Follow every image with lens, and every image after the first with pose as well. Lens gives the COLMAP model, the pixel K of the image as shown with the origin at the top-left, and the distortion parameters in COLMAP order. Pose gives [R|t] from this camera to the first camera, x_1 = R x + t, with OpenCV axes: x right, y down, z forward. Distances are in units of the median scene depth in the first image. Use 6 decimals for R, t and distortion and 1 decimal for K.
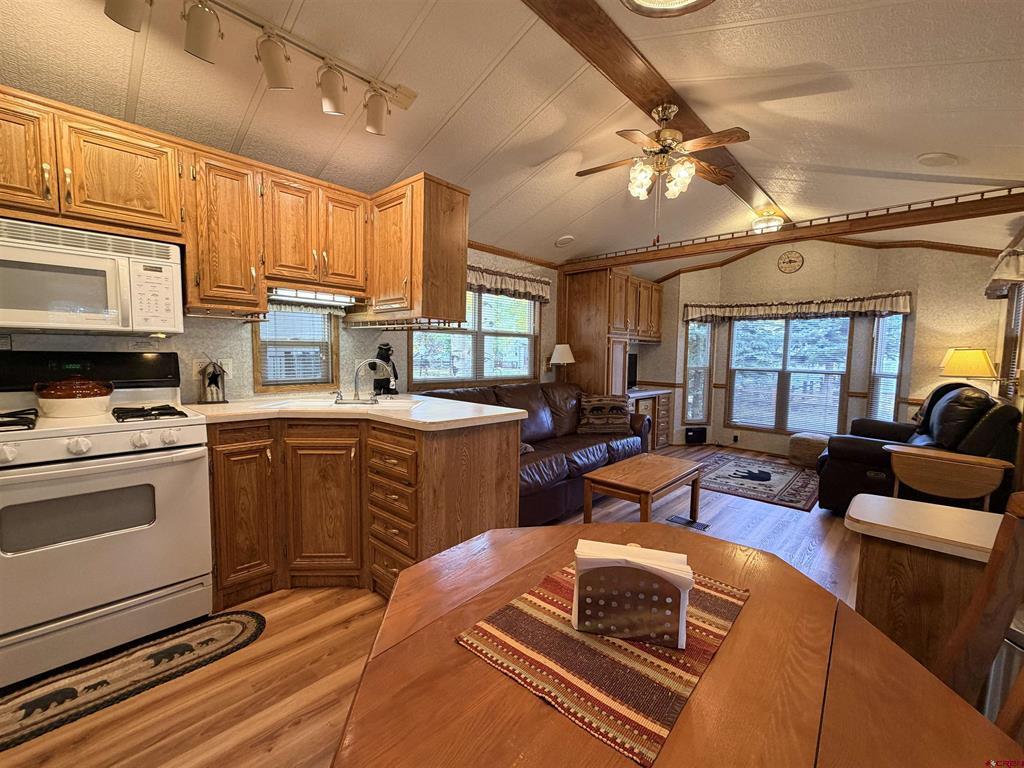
lens RADIAL K [[426.7, 0, 506.8], [0, 426.7, 384.6], [0, 0, 1]] dist [-0.008636, 0.002885]
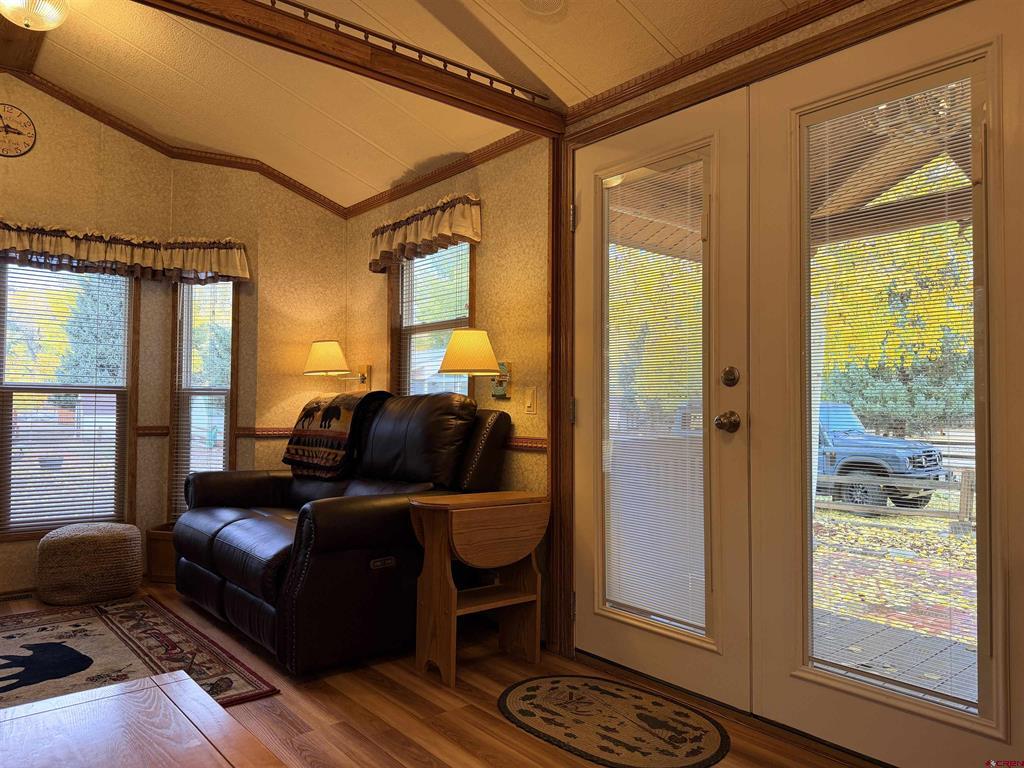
lens RADIAL K [[714.7, 0, 518.1], [0, 714.7, 386.3], [0, 0, 1]] dist [0.041097, -0.051860]
pose [[0.109577, 0.007765, 0.993948, 0.012884], [0.069770, 0.997443, -0.015484, 0.014228], [-0.991527, 0.071045, 0.108755, 0.466025]]
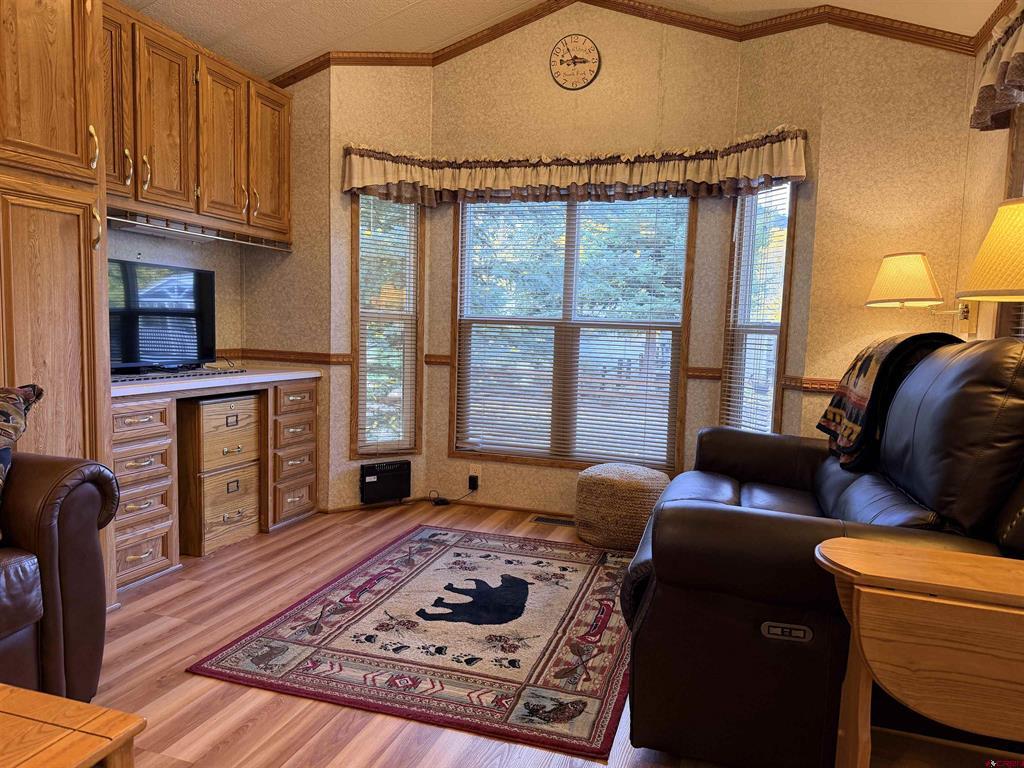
lens RADIAL K [[714.7, 0, 504.7], [0, 714.7, 391.1], [0, 0, 1]] dist [0.041097, -0.051860]
pose [[0.900354, -0.027724, 0.434274, 0.306318], [0.015289, 0.999368, 0.032101, 0.015031], [-0.434889, -0.022262, 0.900209, 0.408817]]
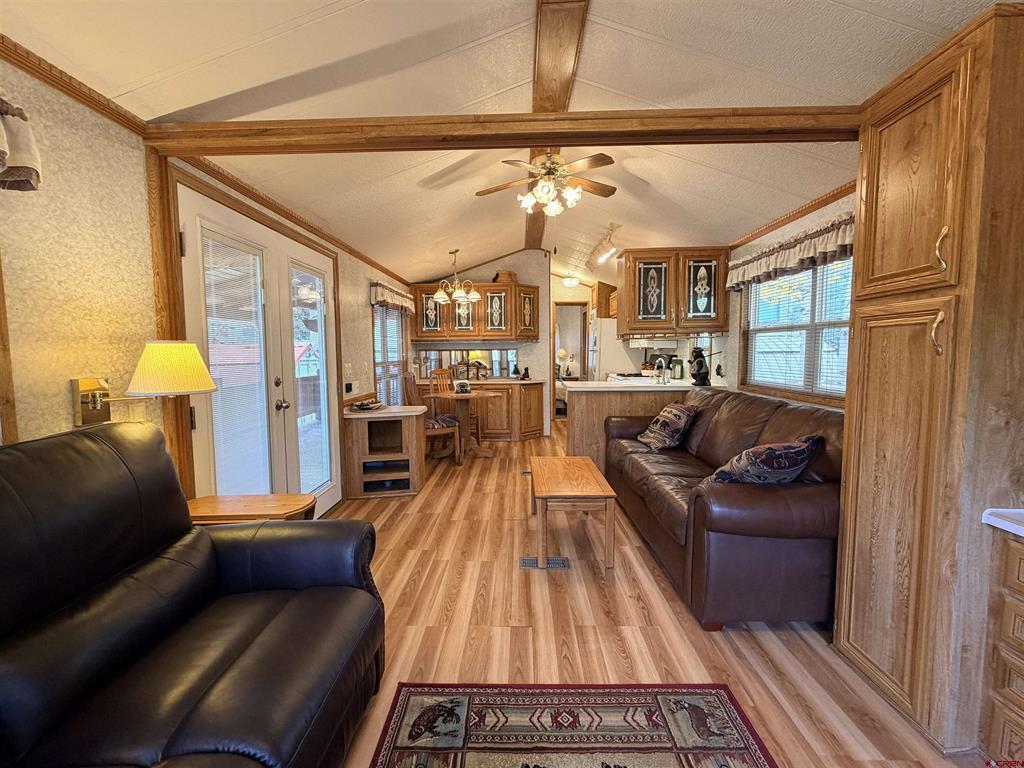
lens RADIAL K [[426.7, 0, 514.3], [0, 426.7, 386.2], [0, 0, 1]] dist [-0.008636, 0.002885]
pose [[-0.734985, 0.043717, -0.676673, 0.651093], [-0.053294, 0.991108, 0.121918, -0.066888], [0.675986, 0.125671, -0.726120, 0.977638]]
